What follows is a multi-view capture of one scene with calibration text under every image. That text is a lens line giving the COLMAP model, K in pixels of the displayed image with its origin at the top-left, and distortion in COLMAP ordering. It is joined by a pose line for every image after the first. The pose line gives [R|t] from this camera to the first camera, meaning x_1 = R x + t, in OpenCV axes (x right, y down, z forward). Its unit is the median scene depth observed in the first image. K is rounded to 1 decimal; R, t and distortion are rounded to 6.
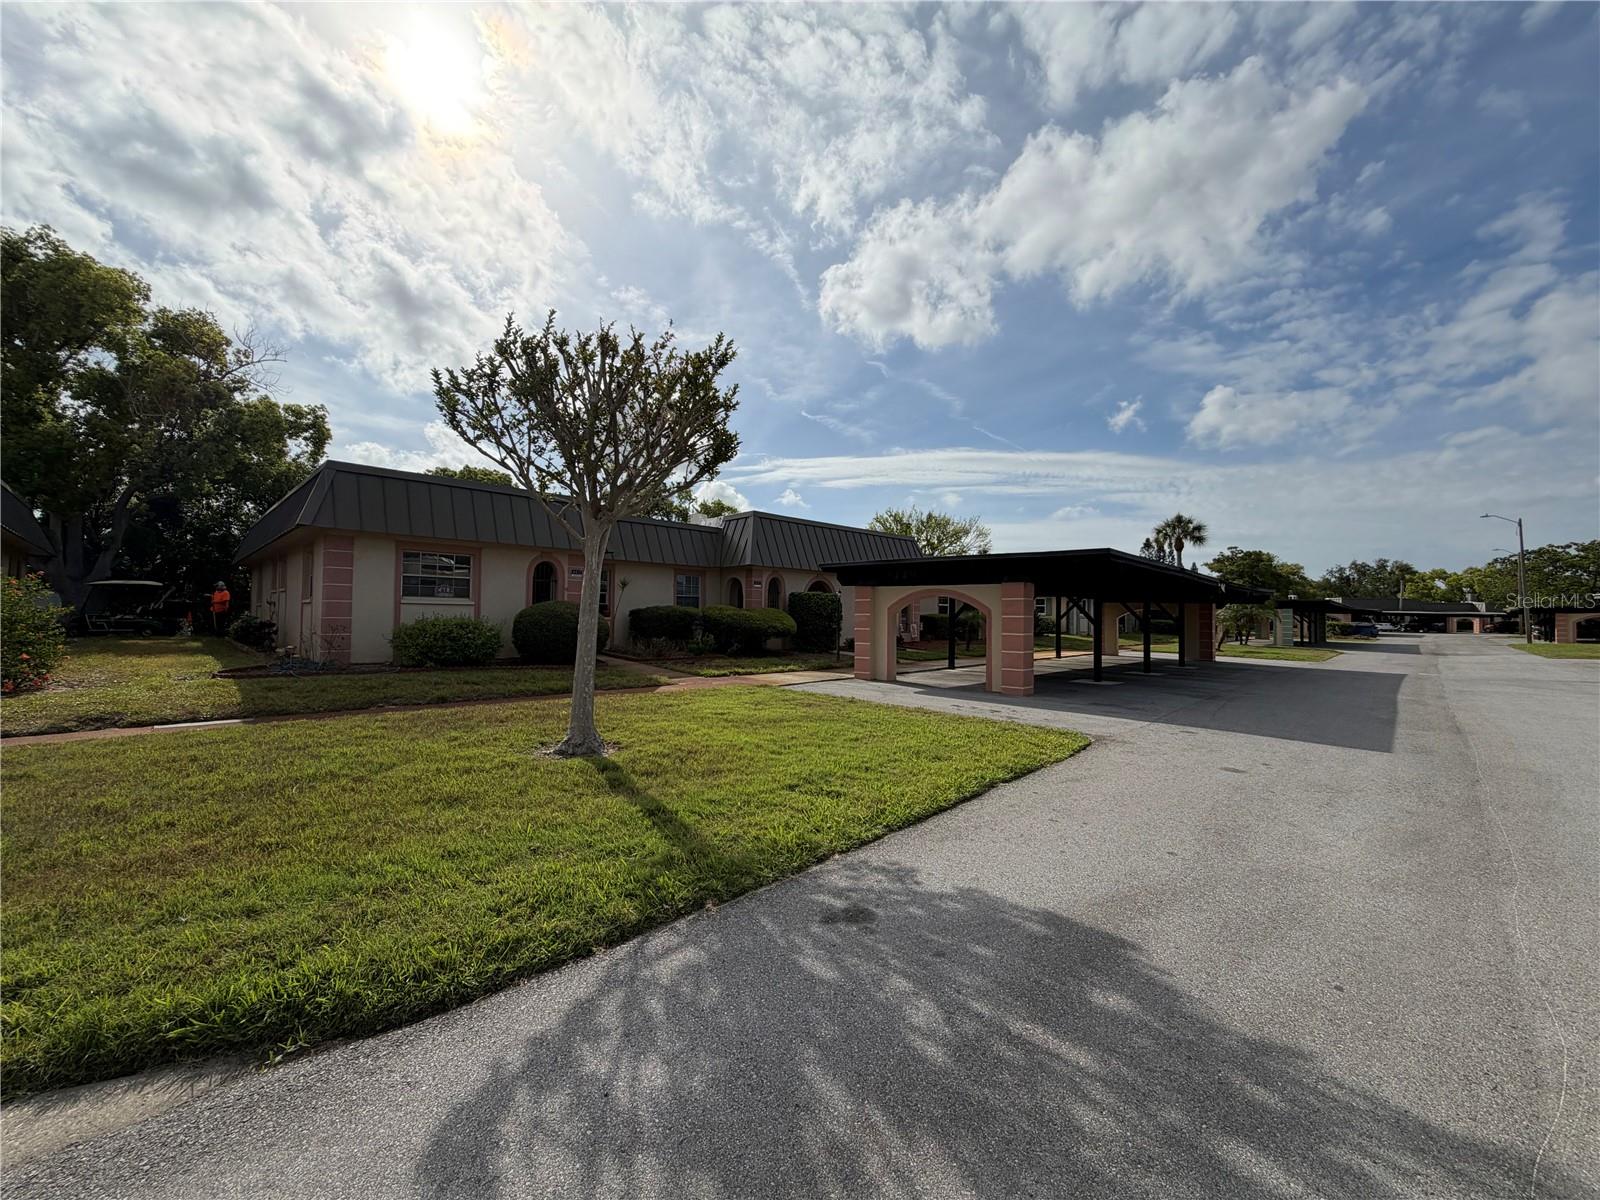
lens RADIAL K [[643.4, 0, 790.4], [0, 643.4, 602.4], [0, 0, 1]] dist [0.004127, -0.000123]
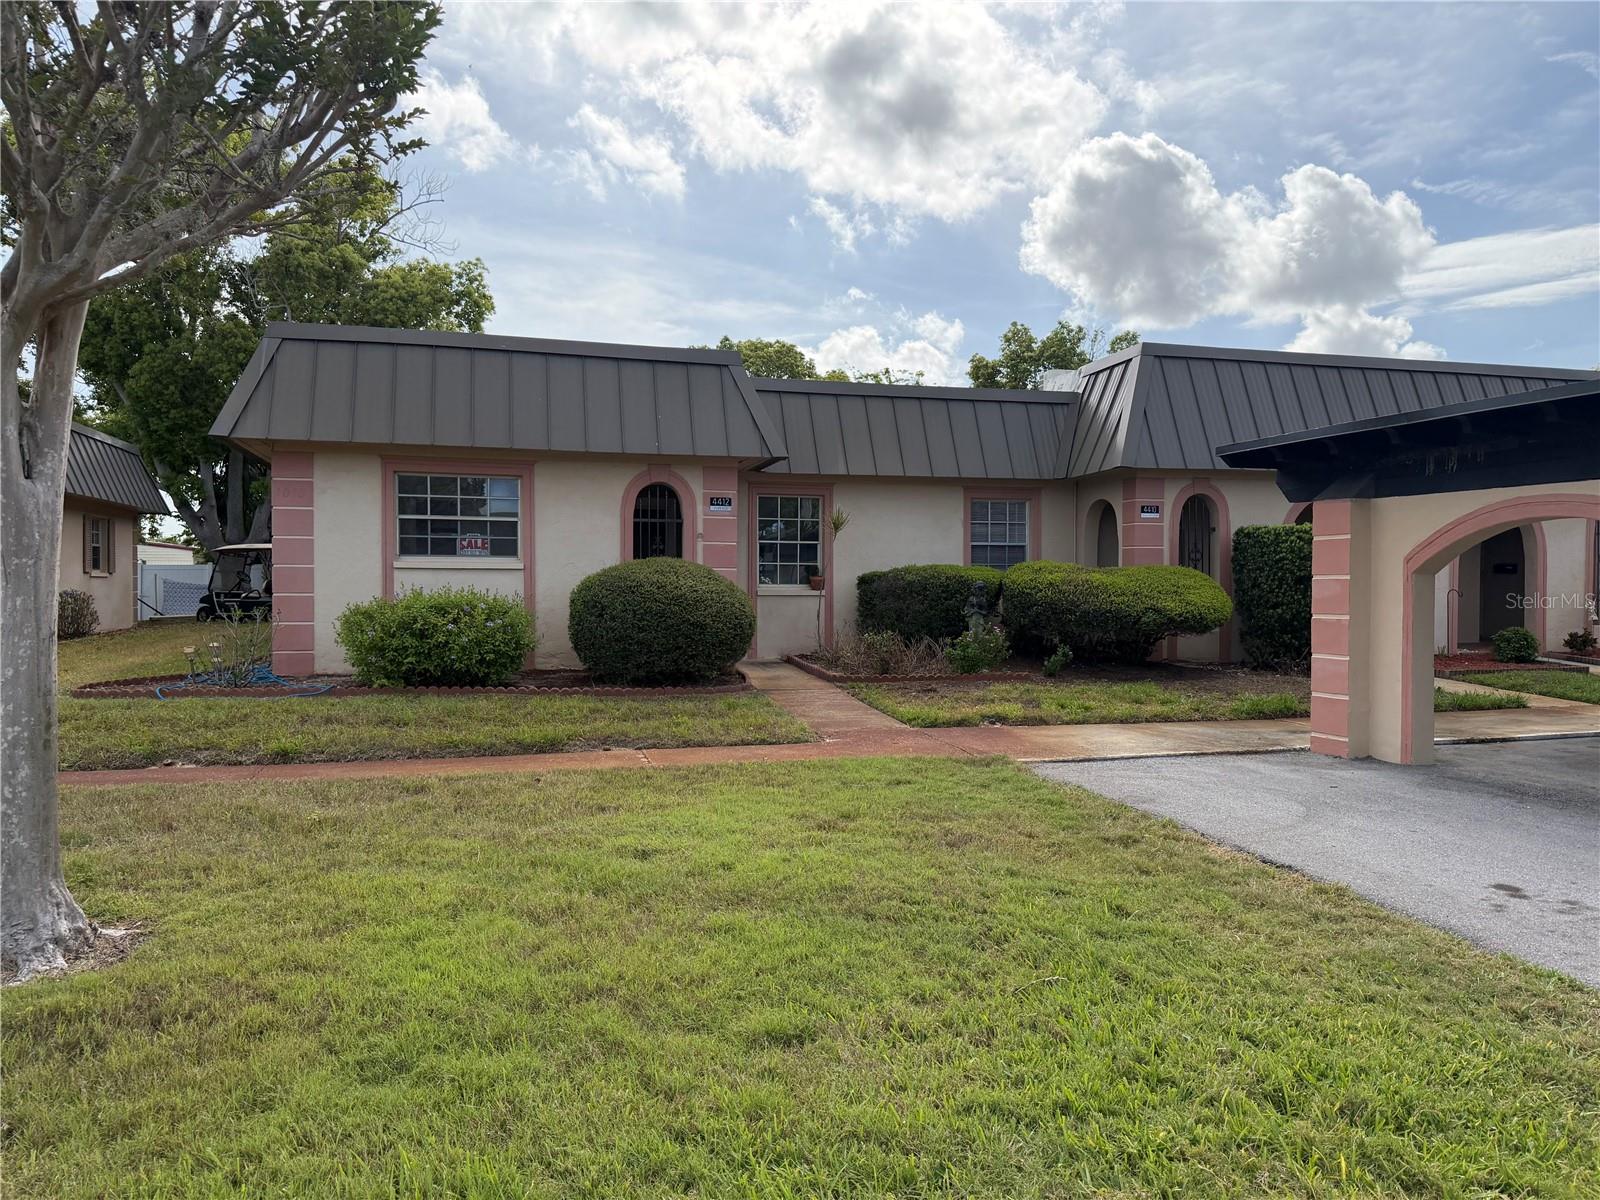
lens RADIAL K [[1135.4, 0, 793.8], [0, 1135.4, 604.4], [0, 0, 1]] dist [0.037345, -0.044365]
pose [[0.875123, -0.002455, -0.483894, 0.130246], [0.018928, 0.999395, 0.029162, 0.008370], [0.483530, -0.034679, 0.874641, 0.239521]]
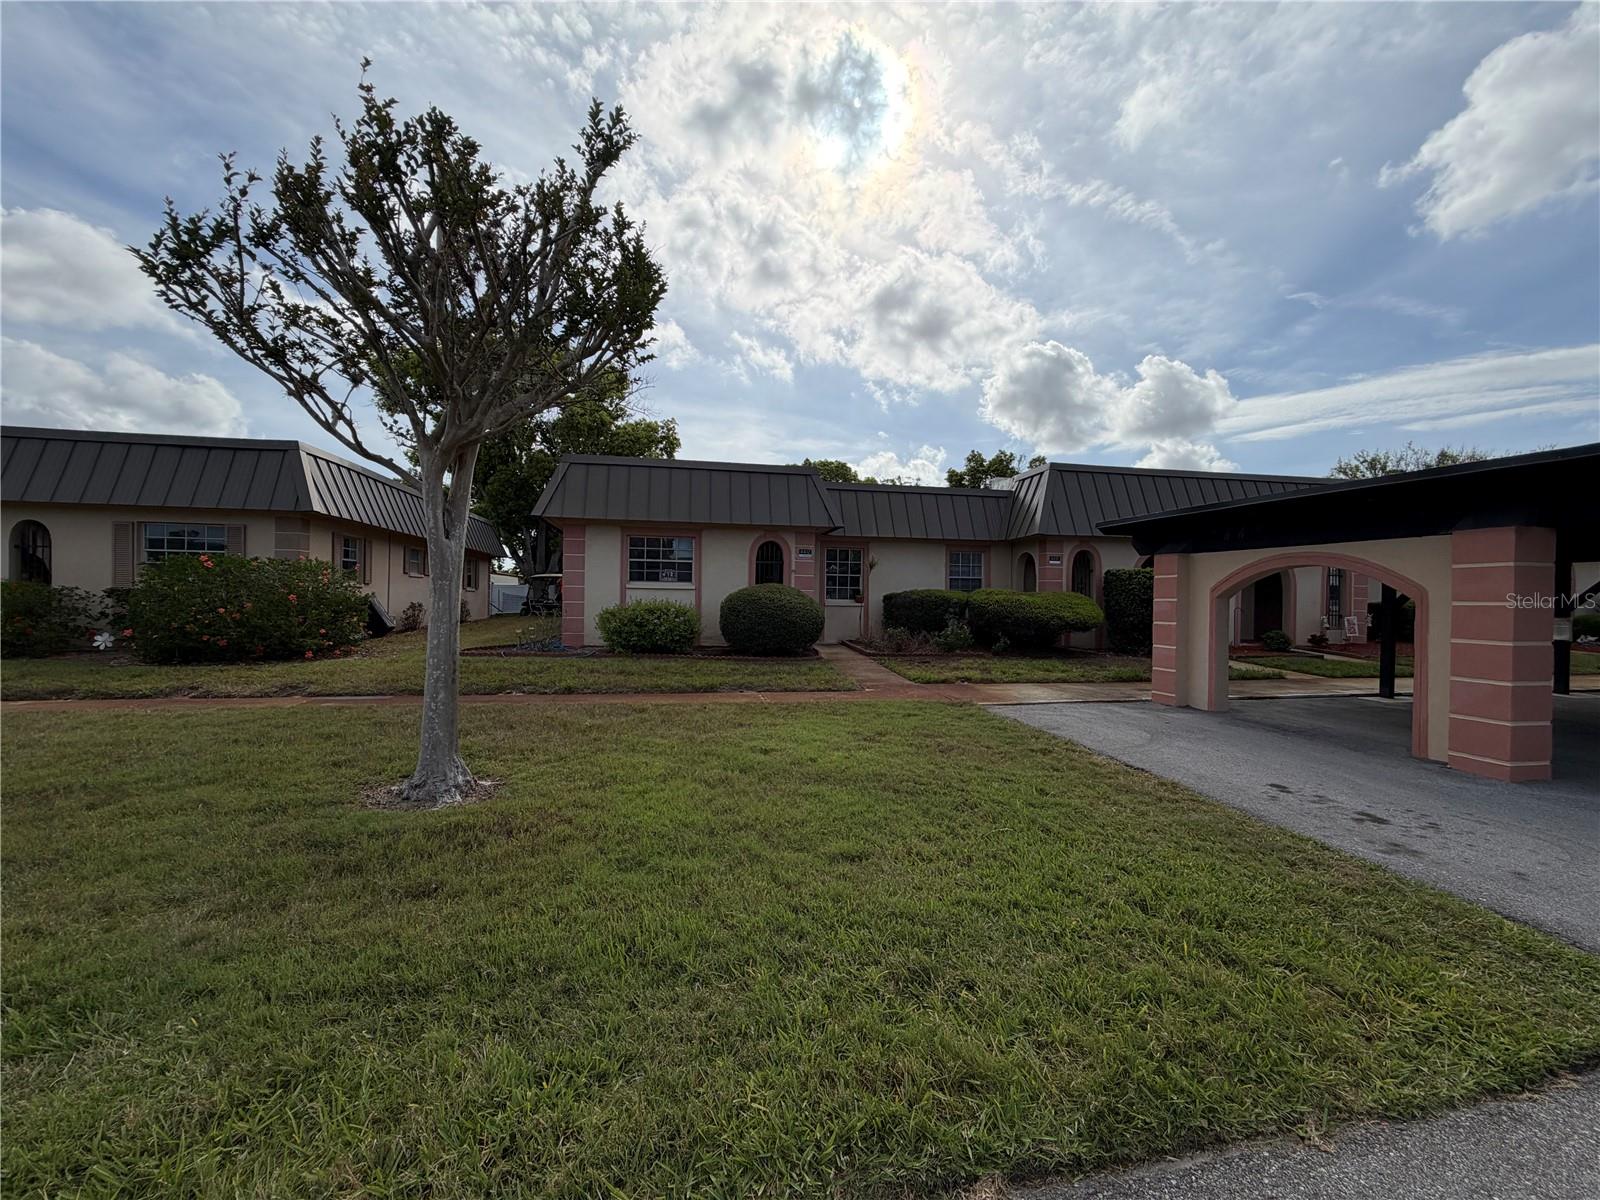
lens RADIAL K [[643.4, 0, 790.4], [0, 643.4, 602.4], [0, 0, 1]] dist [0.004127, -0.000123]
pose [[0.833232, 0.002319, -0.552919, 0.126118], [0.007371, 0.999856, 0.015301, 0.008160], [0.552874, -0.016825, 0.833095, 0.235913]]
